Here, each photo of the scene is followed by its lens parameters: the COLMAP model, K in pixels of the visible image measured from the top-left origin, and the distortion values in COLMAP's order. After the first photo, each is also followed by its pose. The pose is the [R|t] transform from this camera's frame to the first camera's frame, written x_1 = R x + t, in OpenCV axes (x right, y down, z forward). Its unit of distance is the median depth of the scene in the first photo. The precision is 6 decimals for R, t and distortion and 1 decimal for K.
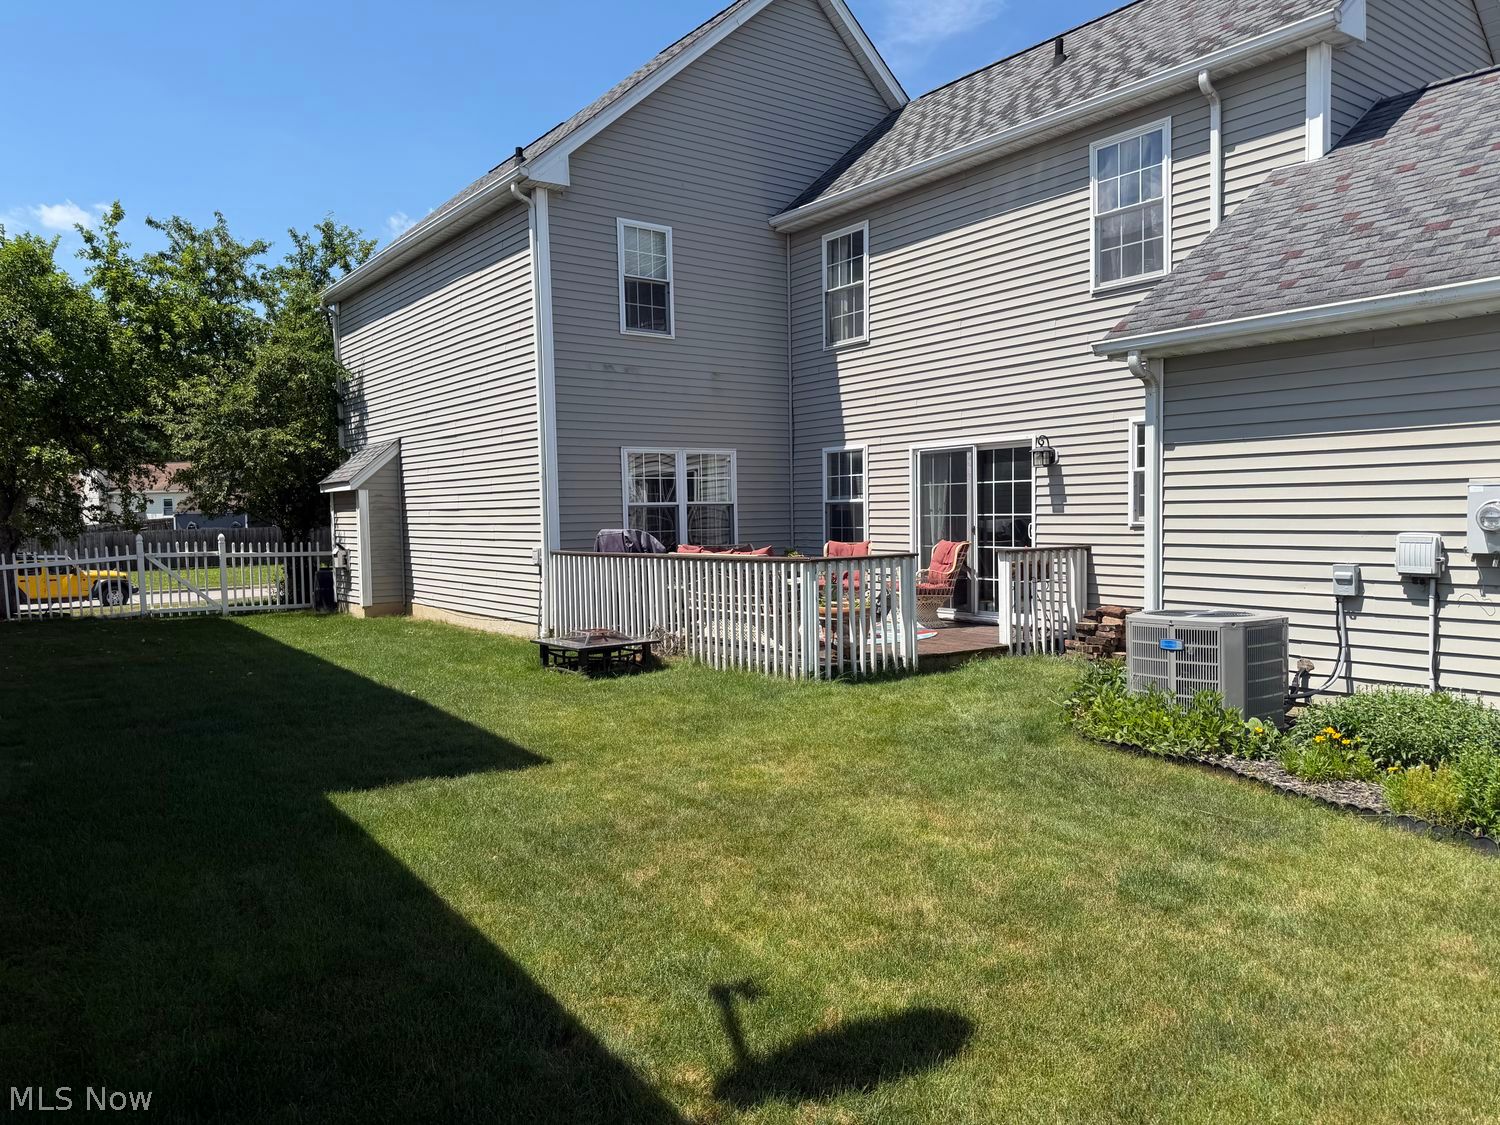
lens RADIAL K [[1076.8, 0, 753.9], [0, 1076.8, 567.5], [0, 0, 1]] dist [0.077788, -0.158558]
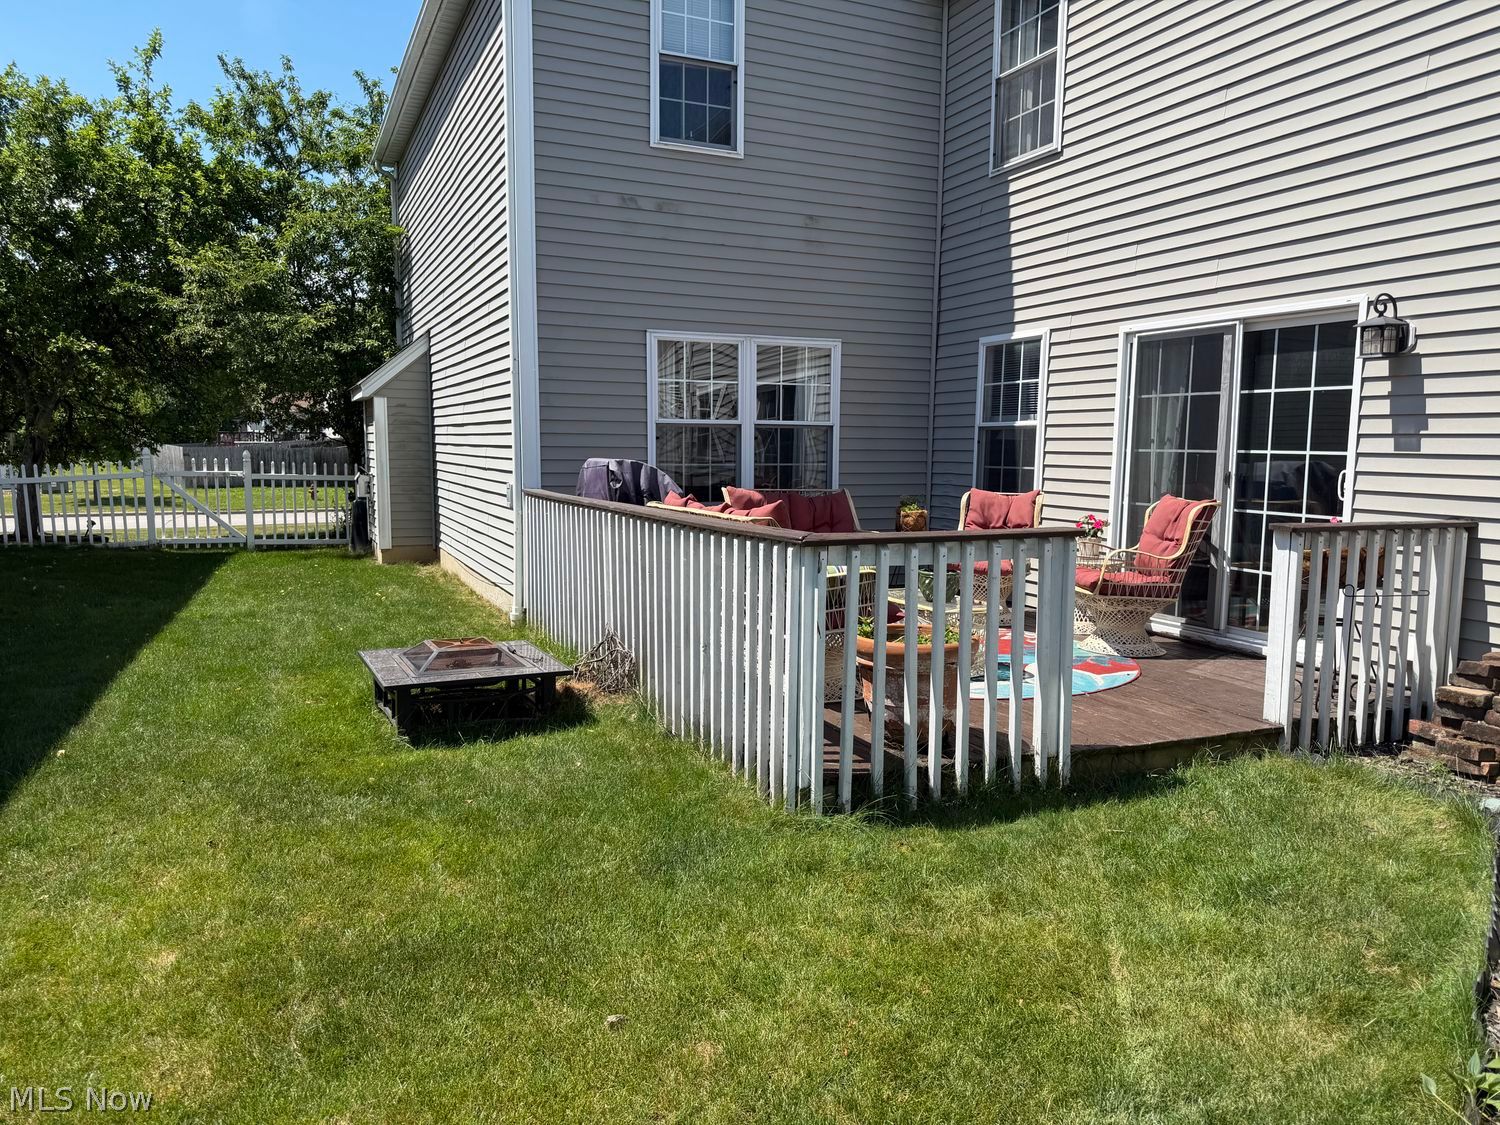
lens RADIAL K [[1076.8, 0, 753.9], [0, 1076.8, 567.5], [0, 0, 1]] dist [0.077788, -0.158558]
pose [[0.975176, 0.052043, -0.215228, 0.088049], [-0.038553, 0.997047, 0.066410, -0.016935], [0.218049, -0.056464, 0.974303, 0.399242]]
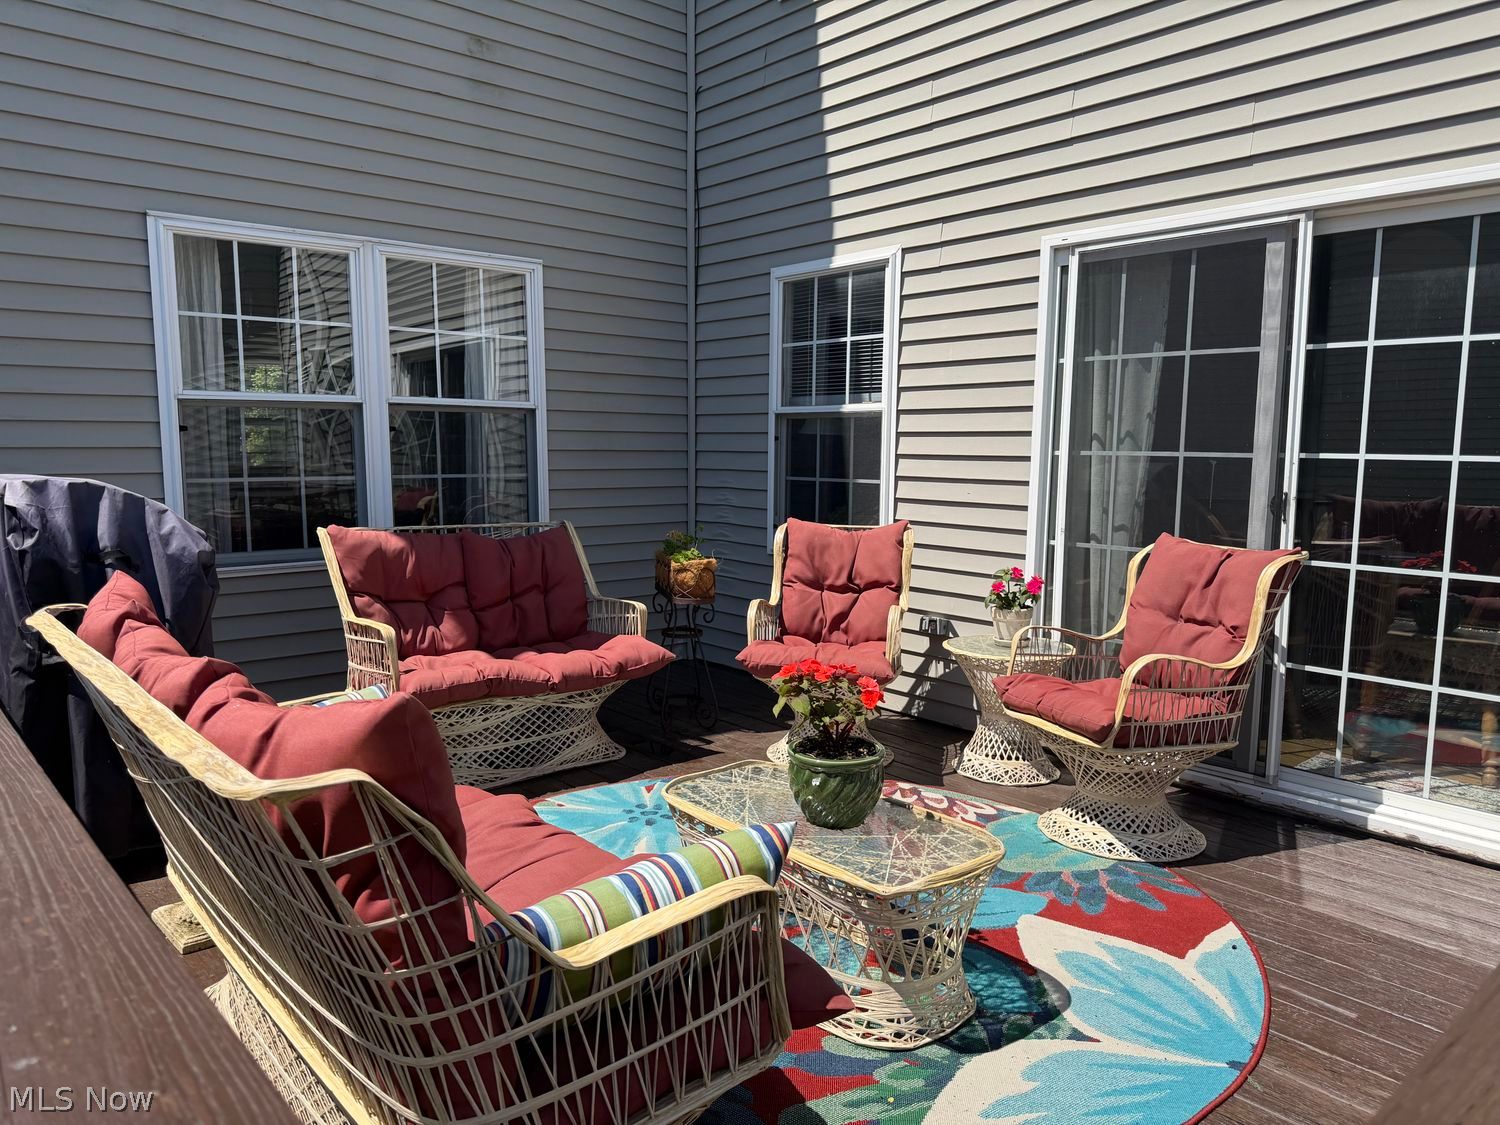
lens RADIAL K [[1064.9, 0, 750.0], [0, 1064.9, 562.5], [0, 0, 1]] dist [0.155110, -0.211060]
pose [[0.997105, 0.017265, 0.074058, 0.033293], [-0.021824, 0.997887, 0.061205, -0.033404], [-0.072844, -0.062644, 0.995374, 0.690521]]
